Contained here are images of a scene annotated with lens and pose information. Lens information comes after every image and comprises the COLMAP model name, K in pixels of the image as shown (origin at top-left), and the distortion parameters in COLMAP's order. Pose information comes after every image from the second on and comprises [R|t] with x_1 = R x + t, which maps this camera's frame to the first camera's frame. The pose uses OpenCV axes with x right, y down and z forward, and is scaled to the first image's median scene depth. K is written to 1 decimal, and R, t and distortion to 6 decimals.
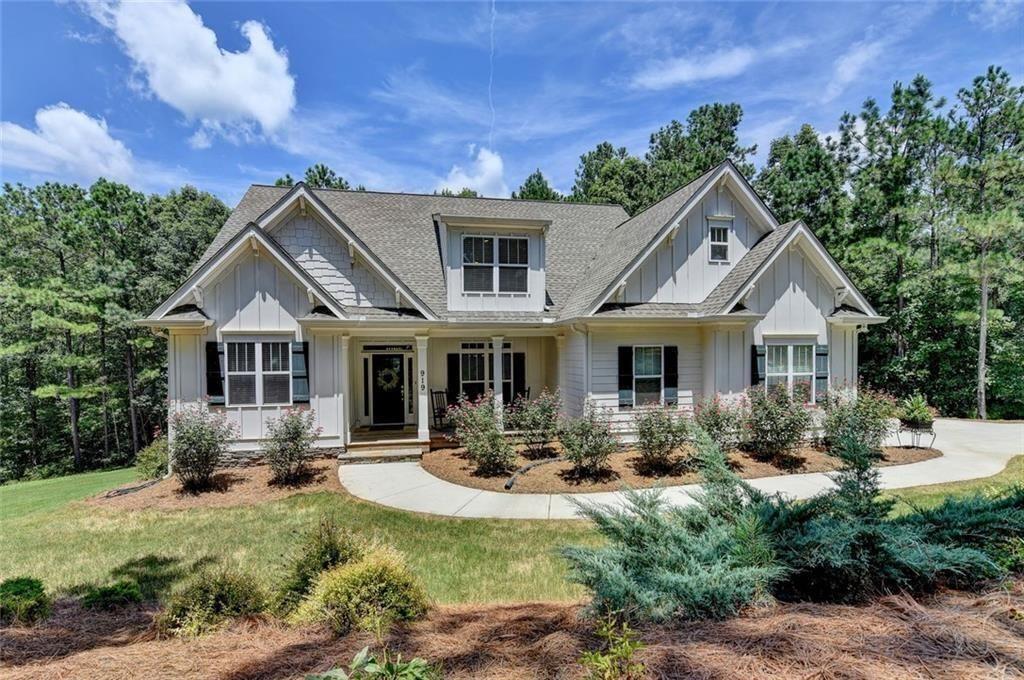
lens RADIAL K [[412.2, 0, 511.2], [0, 412.2, 350.9], [0, 0, 1]] dist [-0.011411, -0.000022]
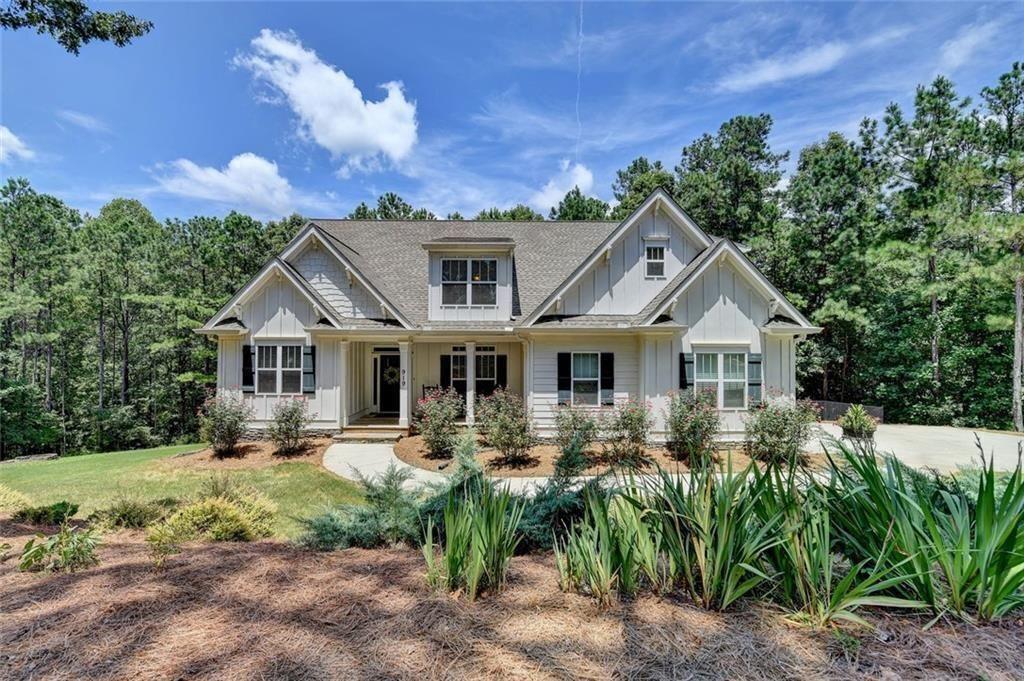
lens RADIAL K [[385.1, 0, 532.8], [0, 385.1, 334.8], [0, 0, 1]] dist [-0.013122, -0.000265]
pose [[0.987391, 0.006703, -0.158158, 0.347159], [-0.011724, 0.999456, -0.030837, -0.025821], [0.157866, 0.032303, 0.986932, -0.075613]]
